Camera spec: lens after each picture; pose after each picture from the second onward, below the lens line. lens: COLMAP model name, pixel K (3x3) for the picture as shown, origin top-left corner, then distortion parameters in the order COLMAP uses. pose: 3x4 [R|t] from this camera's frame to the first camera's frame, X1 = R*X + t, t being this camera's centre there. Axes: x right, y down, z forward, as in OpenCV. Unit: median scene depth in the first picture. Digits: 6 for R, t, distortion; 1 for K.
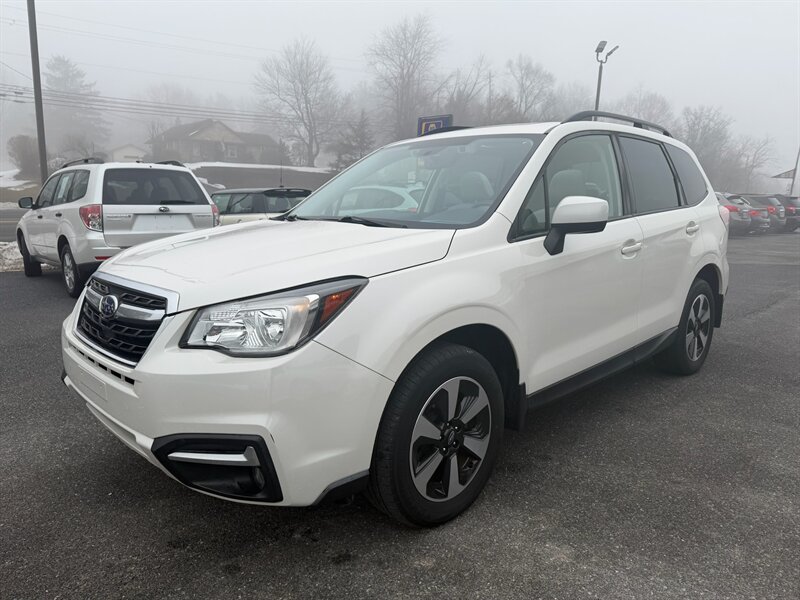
lens RADIAL K [[564.1, 0, 400.6], [0, 564.1, 298.9], [0, 0, 1]] dist [0.028955, -0.036412]
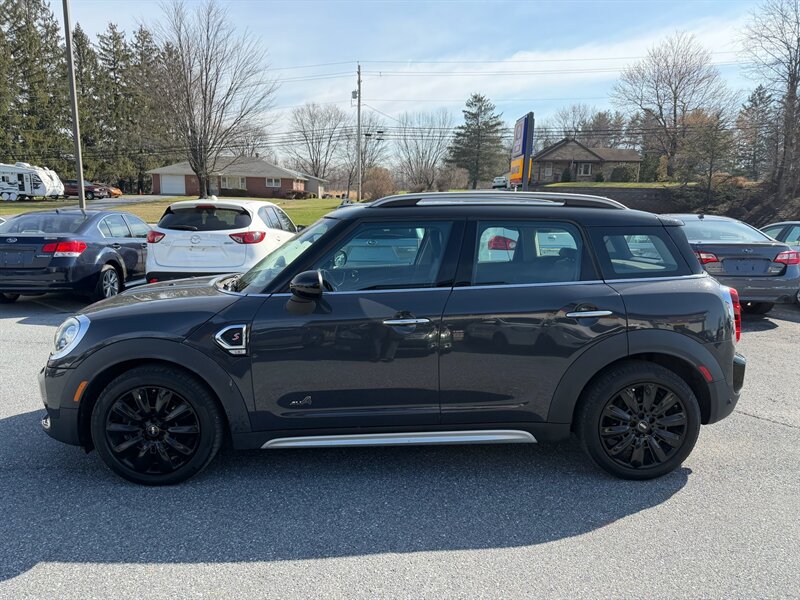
lens RADIAL K [[559.7, 0, 401.6], [0, 559.7, 309.2], [0, 0, 1]] dist [0.023129, -0.028885]
pose [[0.738064, 0.114474, -0.664949, 0.135321], [-0.123158, 0.991803, 0.034043, -0.020217], [0.663396, 0.056768, 0.746112, 0.098505]]
